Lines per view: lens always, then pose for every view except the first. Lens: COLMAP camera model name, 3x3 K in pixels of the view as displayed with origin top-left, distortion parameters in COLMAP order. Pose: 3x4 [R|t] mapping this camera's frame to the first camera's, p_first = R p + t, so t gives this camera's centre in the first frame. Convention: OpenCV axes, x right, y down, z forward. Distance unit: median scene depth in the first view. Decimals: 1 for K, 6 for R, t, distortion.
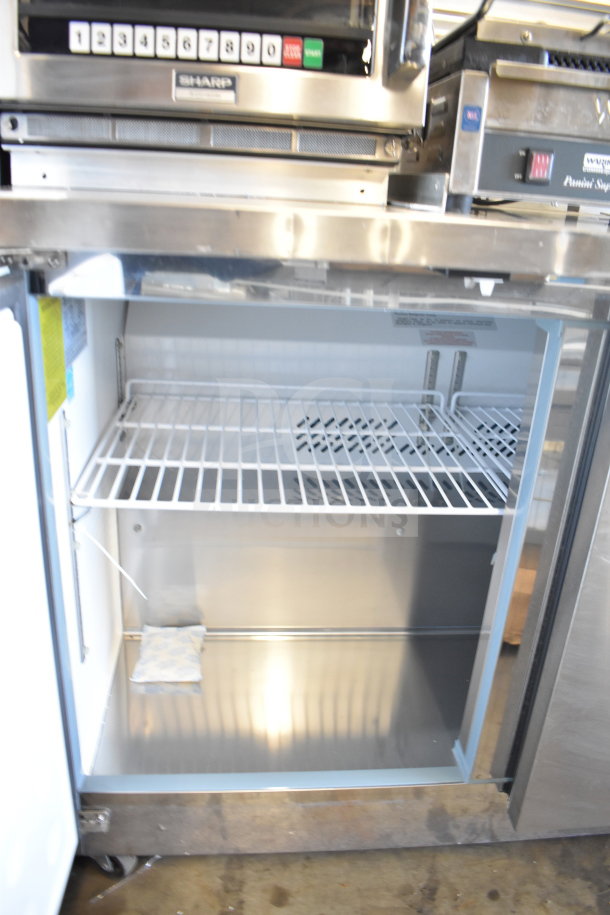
lens RADIAL K [[714.9, 0, 305.0], [0, 714.9, 457.5], [0, 0, 1]] dist [-0.080673, -0.002557]
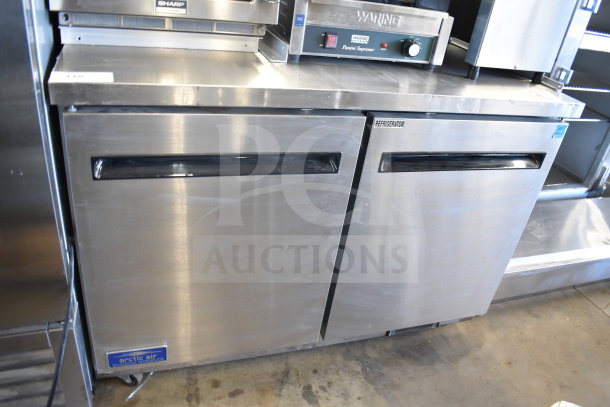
lens RADIAL K [[476.6, 0, 305.0], [0, 476.6, 203.5], [0, 0, 1]] dist [-0.080673, -0.002557]
pose [[0.970608, -0.051412, 0.235110, -0.080746], [0.011587, 0.985766, 0.167722, -0.136608], [-0.240386, -0.160069, 0.957388, -0.338352]]
